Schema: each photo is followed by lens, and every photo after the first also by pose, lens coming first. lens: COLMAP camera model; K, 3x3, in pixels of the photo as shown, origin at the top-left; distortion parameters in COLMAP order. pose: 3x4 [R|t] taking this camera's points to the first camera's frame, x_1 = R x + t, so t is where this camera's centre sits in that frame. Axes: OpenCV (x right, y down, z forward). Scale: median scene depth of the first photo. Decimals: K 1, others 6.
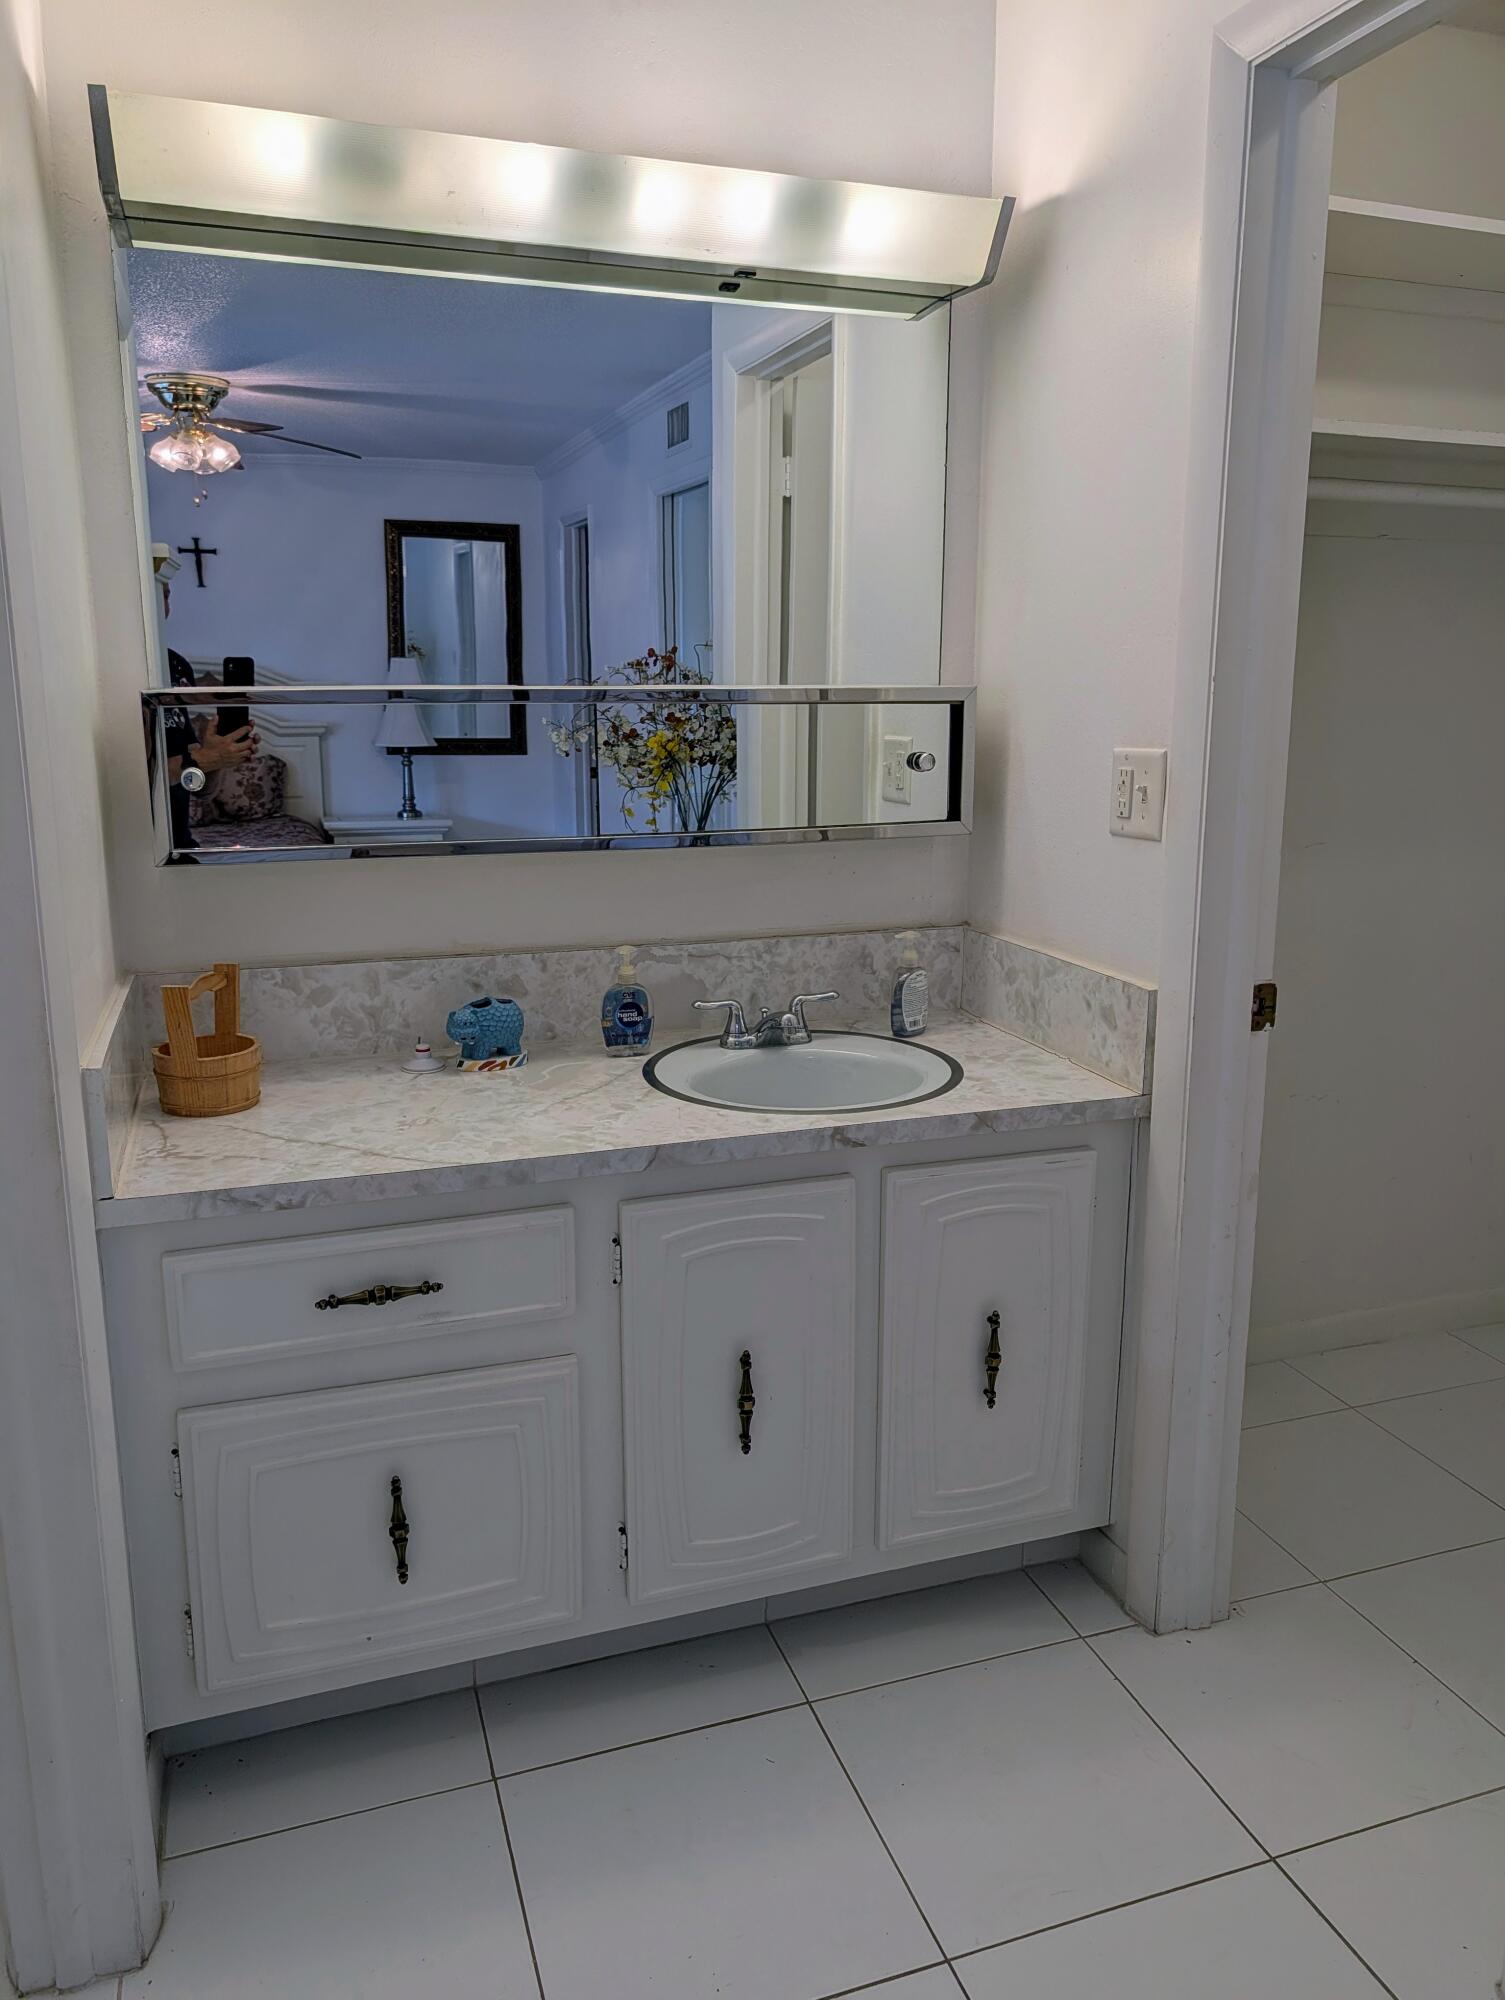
lens RADIAL K [[1430.7, 0, 750.5], [0, 1430.7, 969.7], [0, 0, 1]] dist [0.026583, -0.001998]
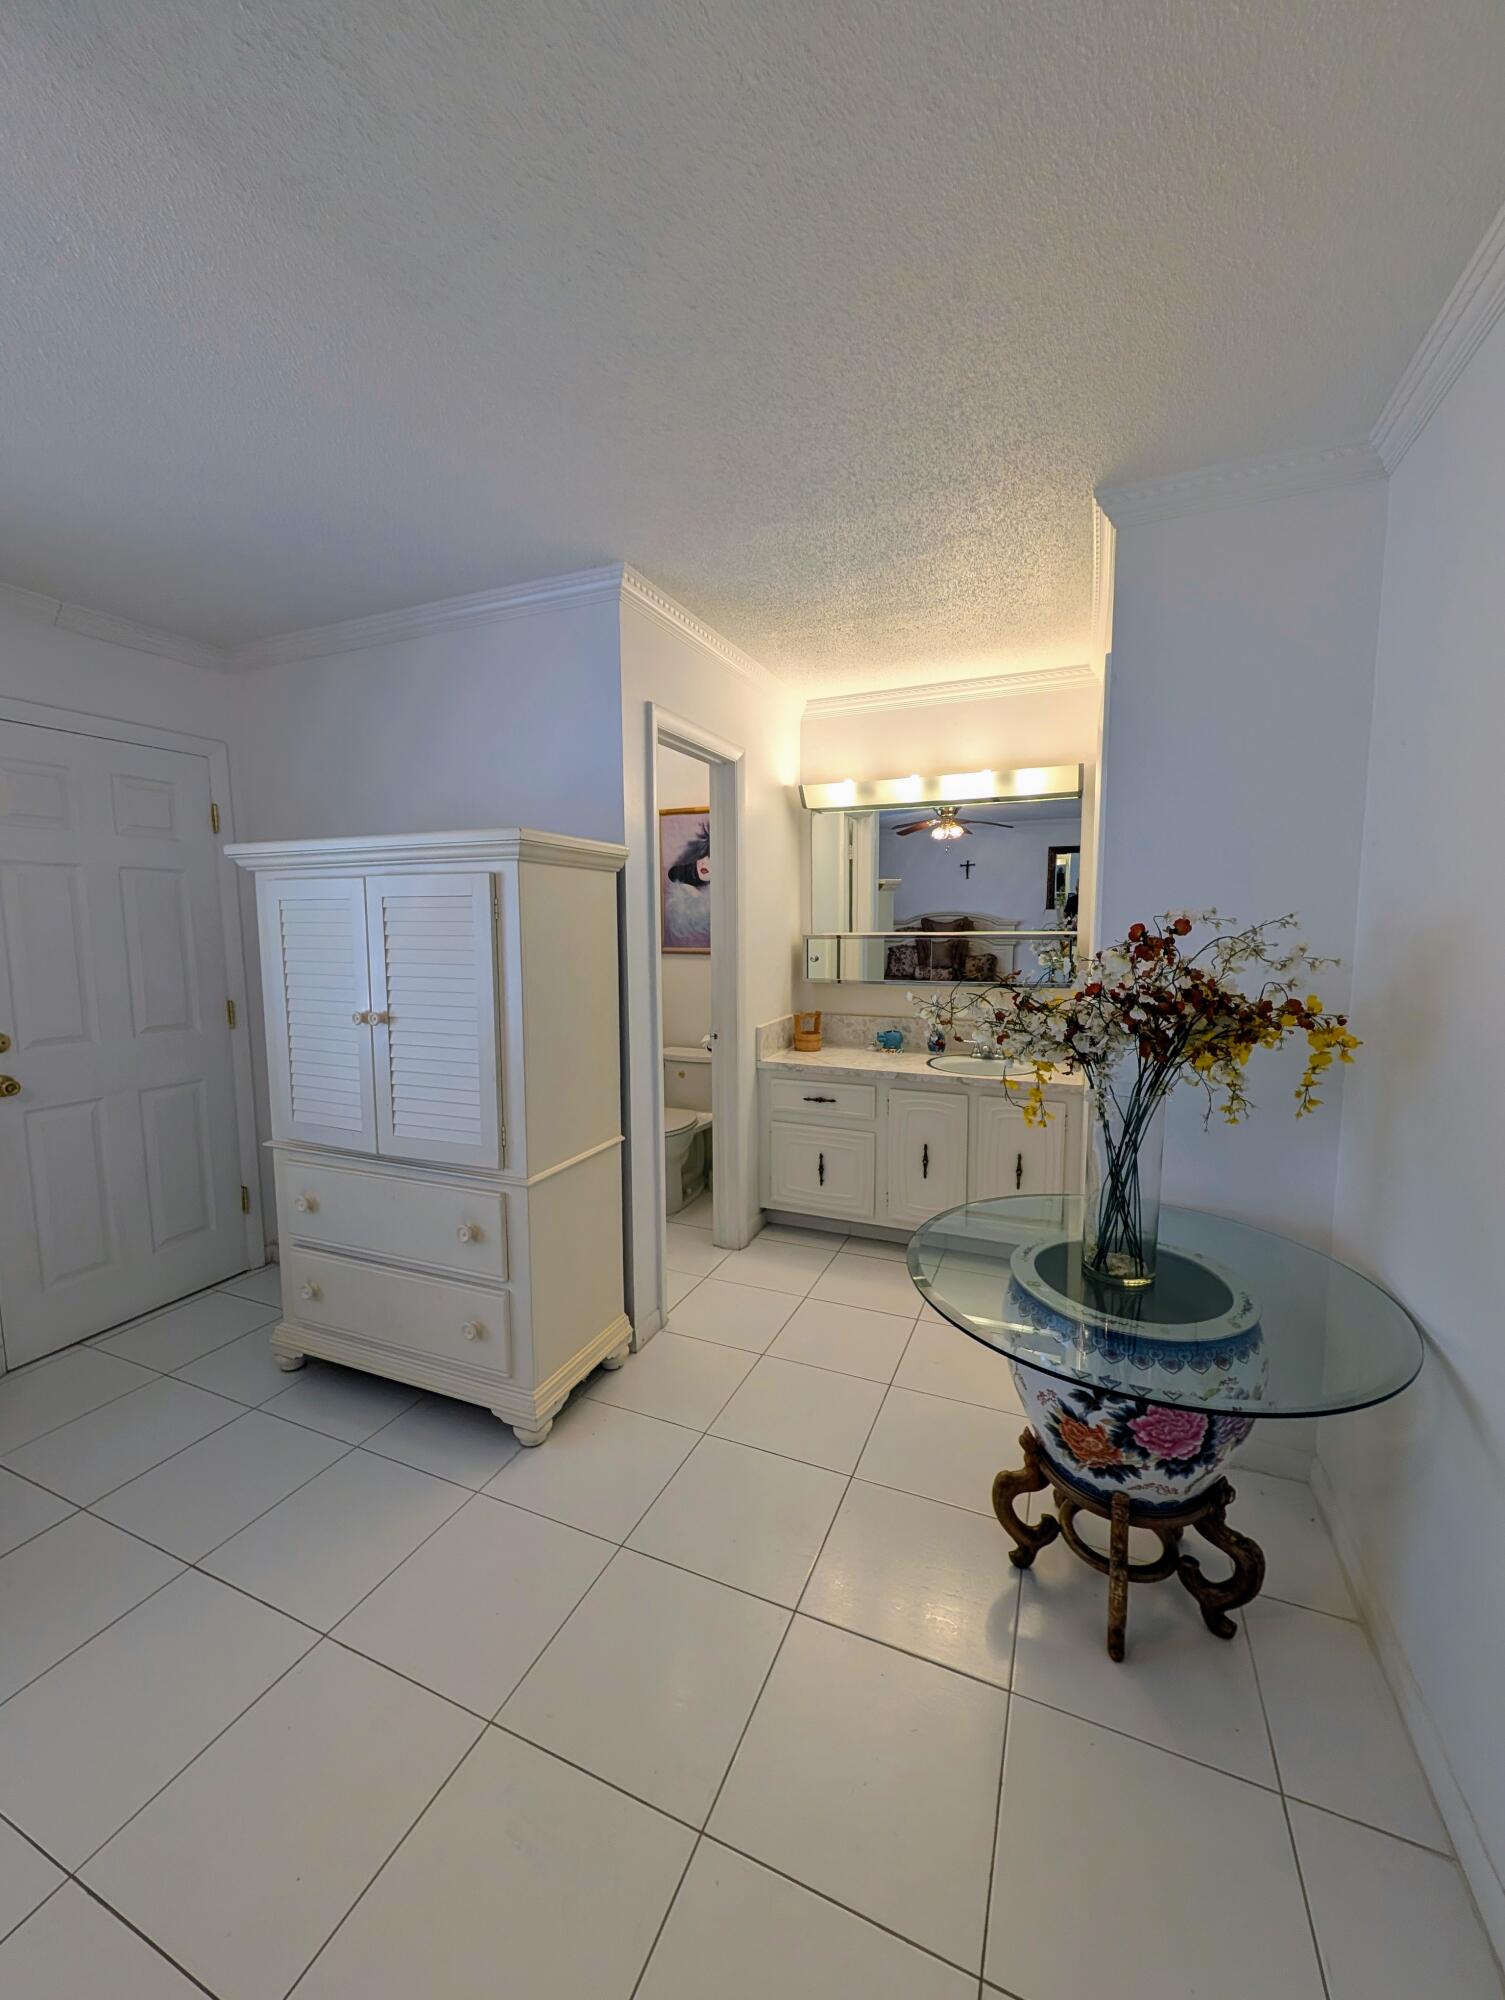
lens RADIAL K [[767.3, 0, 752.5], [0, 767.3, 1000.0], [0, 0, 1]] dist [0.000751, 0.000083]
pose [[0.741200, 0.069141, -0.667714, 0.820426], [-0.126905, 0.991178, -0.038236, 0.065887], [0.659180, 0.113077, 0.743435, -0.535159]]
